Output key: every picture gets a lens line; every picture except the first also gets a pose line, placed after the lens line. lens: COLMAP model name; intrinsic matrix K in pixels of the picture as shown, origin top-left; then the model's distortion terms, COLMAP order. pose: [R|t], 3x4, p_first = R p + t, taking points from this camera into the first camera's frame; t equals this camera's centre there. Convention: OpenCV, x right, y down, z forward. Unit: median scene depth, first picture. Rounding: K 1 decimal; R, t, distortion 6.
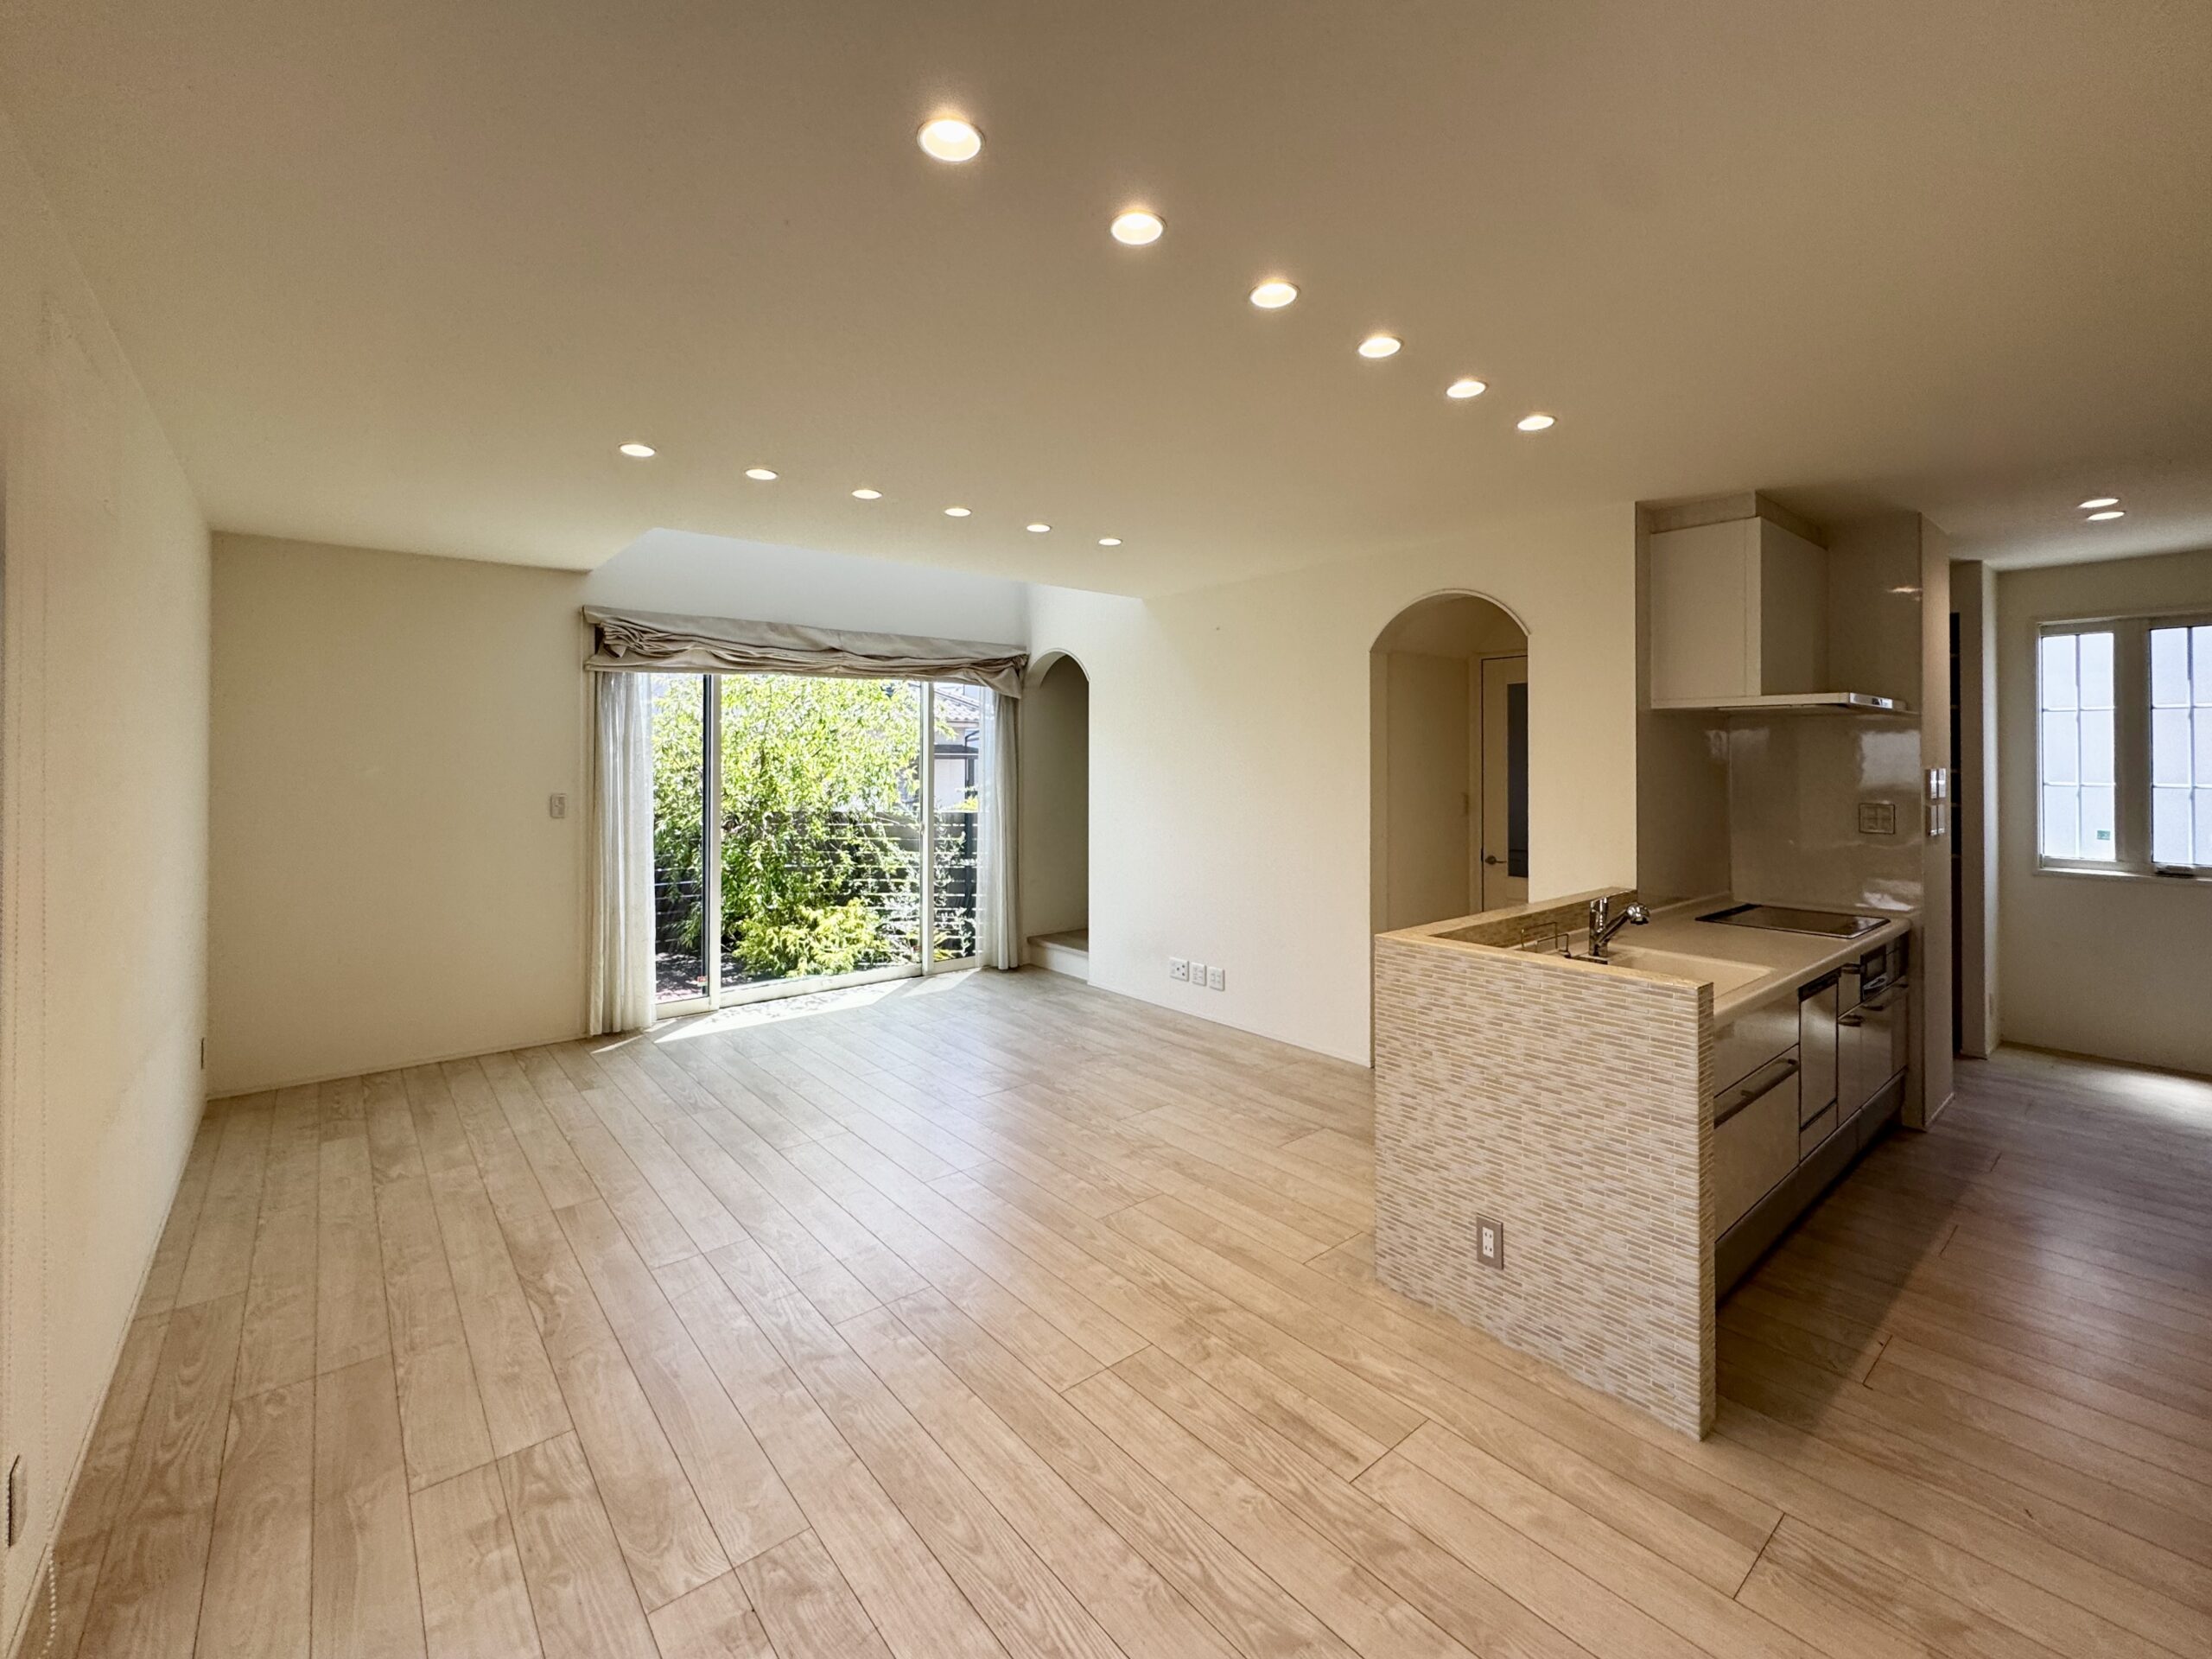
lens RADIAL K [[932.0, 0, 1076.7], [0, 932.0, 757.0], [0, 0, 1]] dist [0.001842, -0.000136]
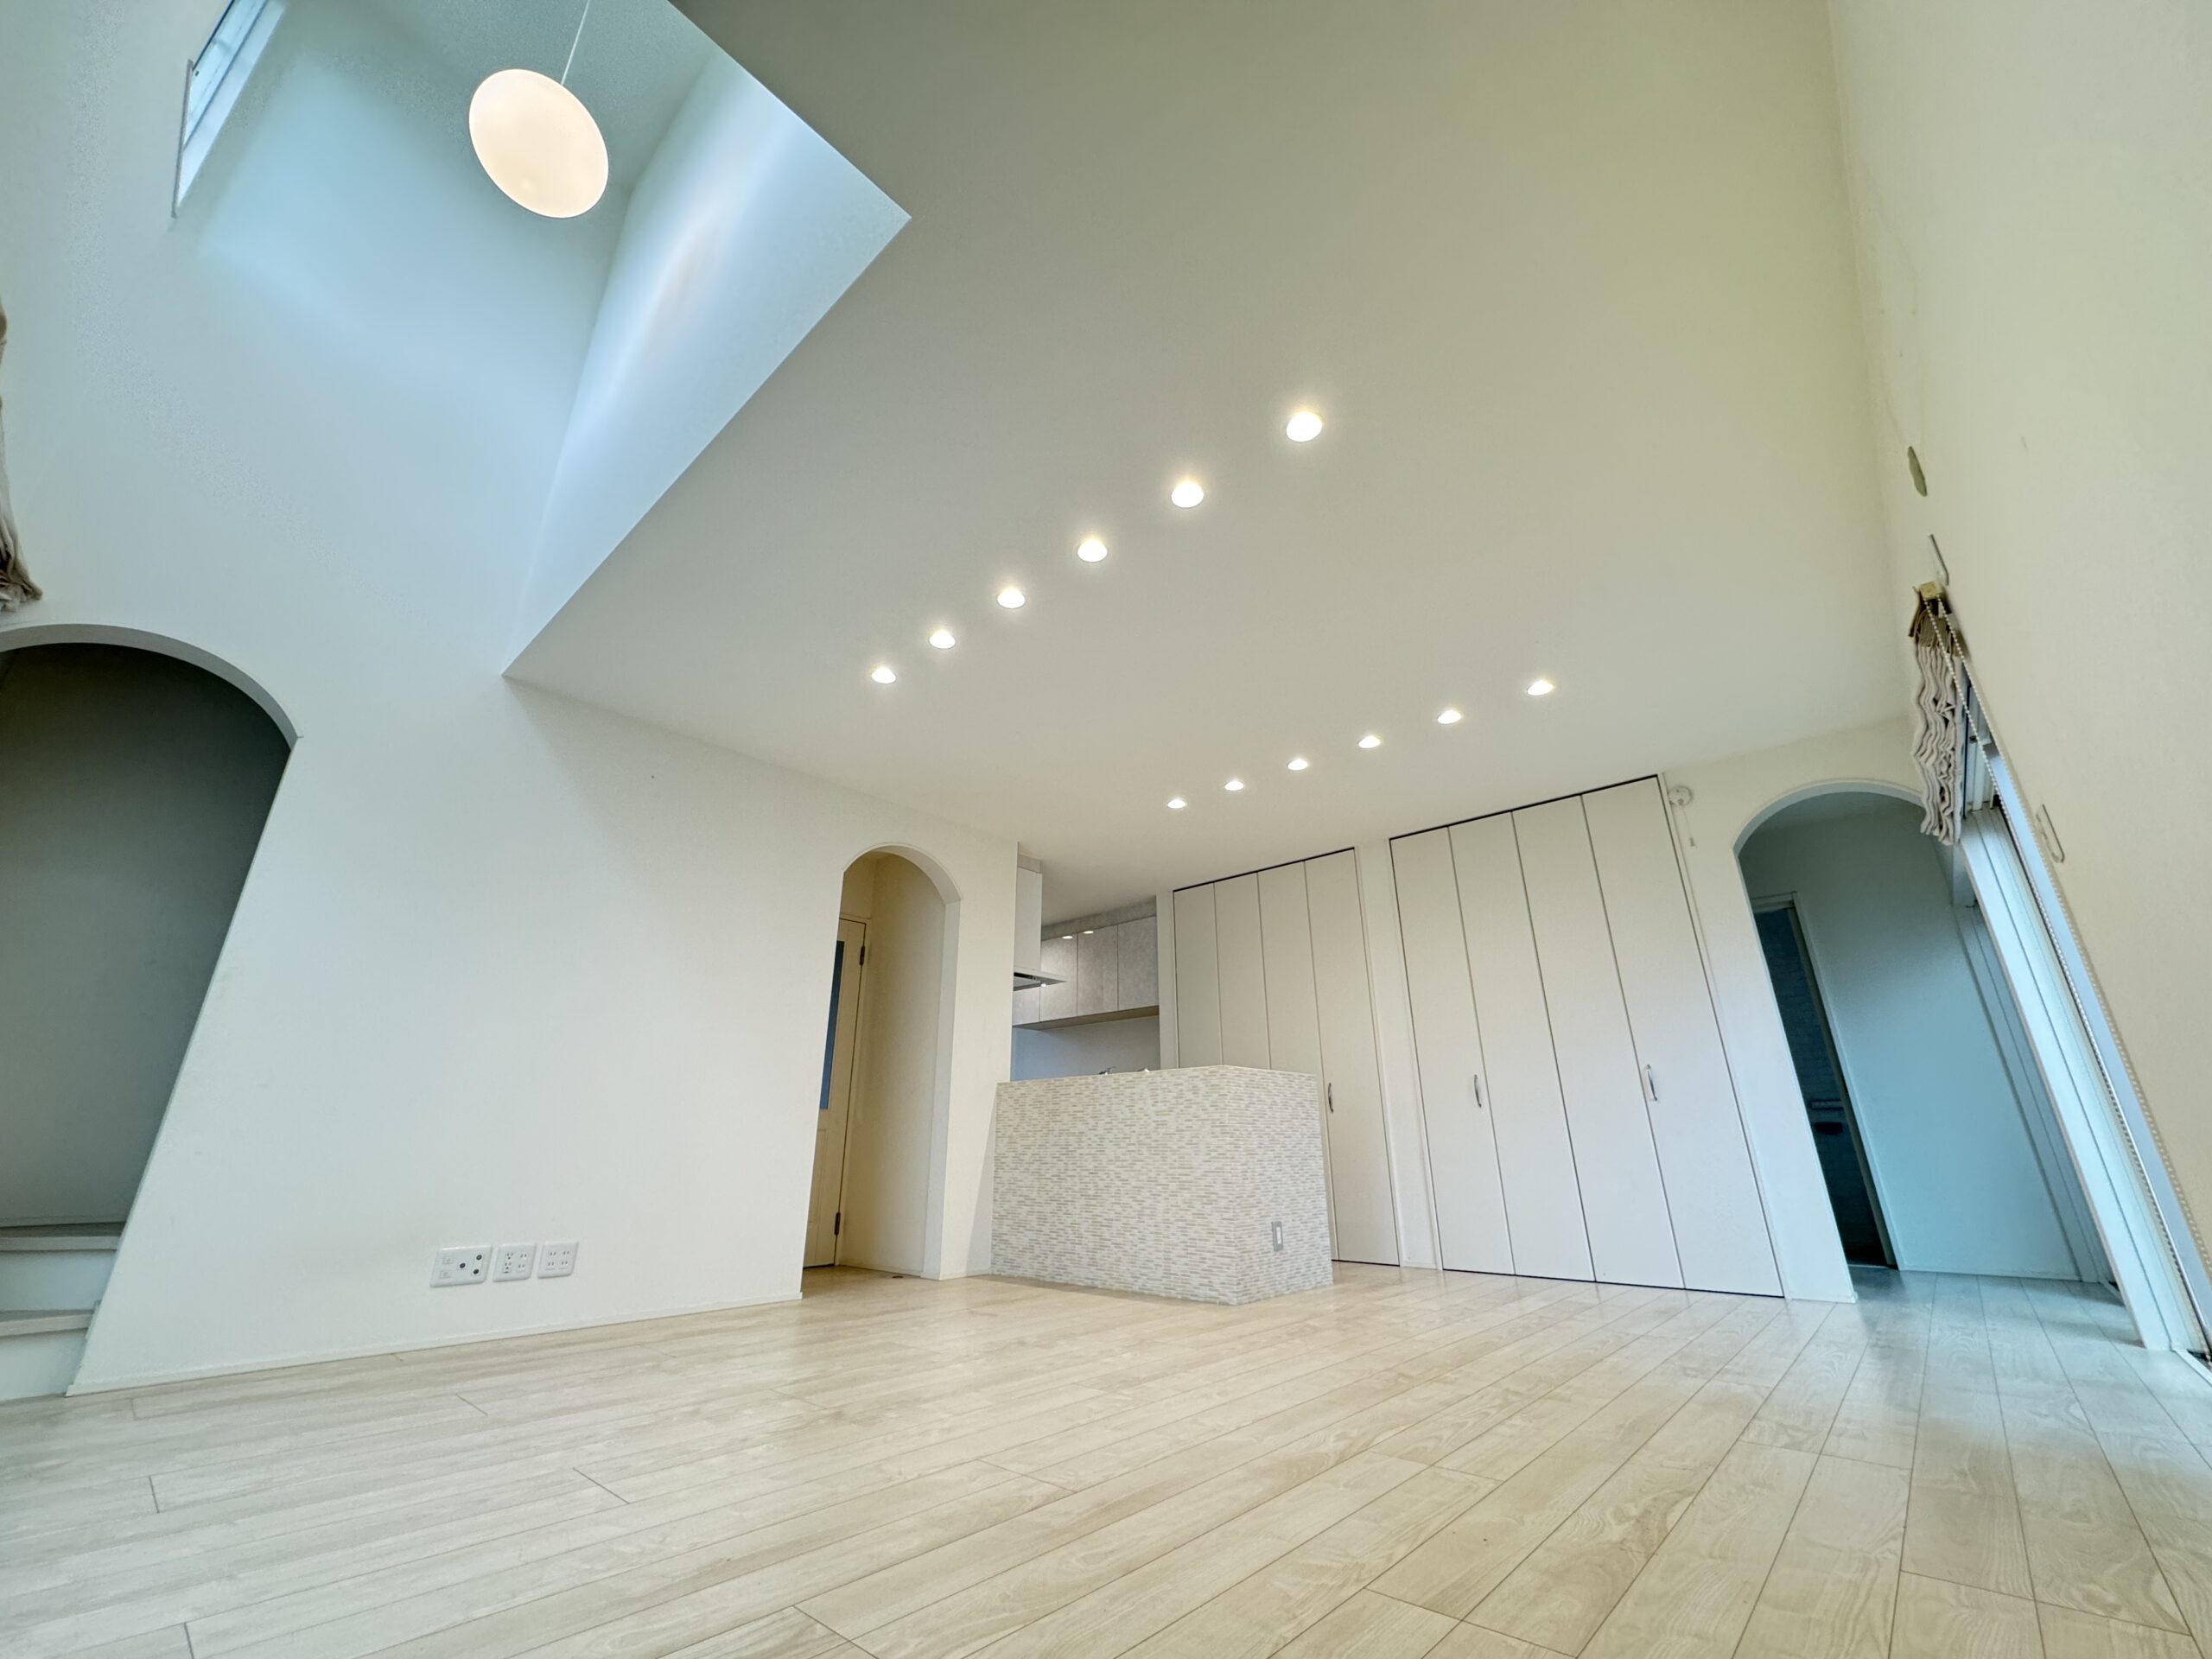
lens RADIAL K [[888.4, 0, 1104.5], [0, 888.4, 823.2], [0, 0, 1]] dist [-0.001578, 0.000177]
pose [[-0.157542, 0.346366, 0.924776, -1.354782], [-0.001656, 0.936377, -0.350993, 0.376982], [-0.987511, -0.056827, -0.146946, 1.622820]]
